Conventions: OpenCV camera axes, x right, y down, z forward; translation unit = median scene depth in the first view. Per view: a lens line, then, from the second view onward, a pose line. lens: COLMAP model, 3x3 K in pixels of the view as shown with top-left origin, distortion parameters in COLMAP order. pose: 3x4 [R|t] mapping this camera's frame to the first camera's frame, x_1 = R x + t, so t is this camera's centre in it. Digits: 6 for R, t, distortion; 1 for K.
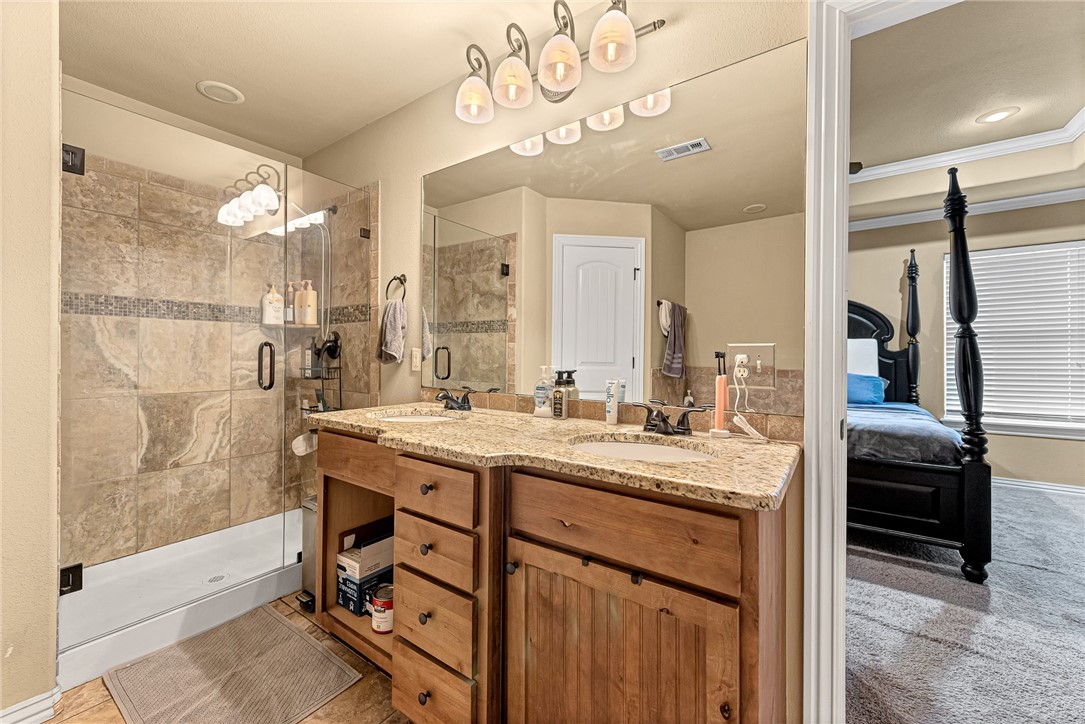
lens RADIAL K [[428.1, 0, 540.2], [0, 428.1, 361.8], [0, 0, 1]] dist [0.004316, -0.000488]
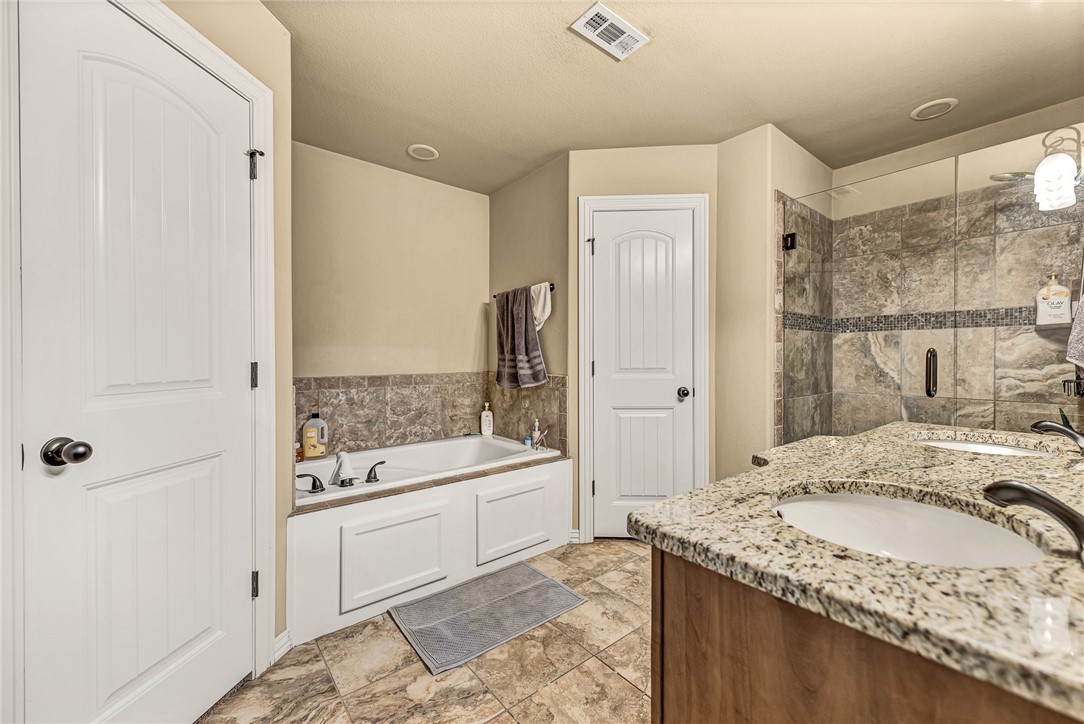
lens RADIAL K [[427.7, 0, 539.7], [0, 427.7, 361.8], [0, 0, 1]] dist [0.004316, -0.000488]
pose [[-0.263905, 0.004796, -0.964537, 0.501320], [-0.018121, 0.999786, 0.009930, -0.009422], [0.964379, 0.020099, -0.263761, 0.350698]]
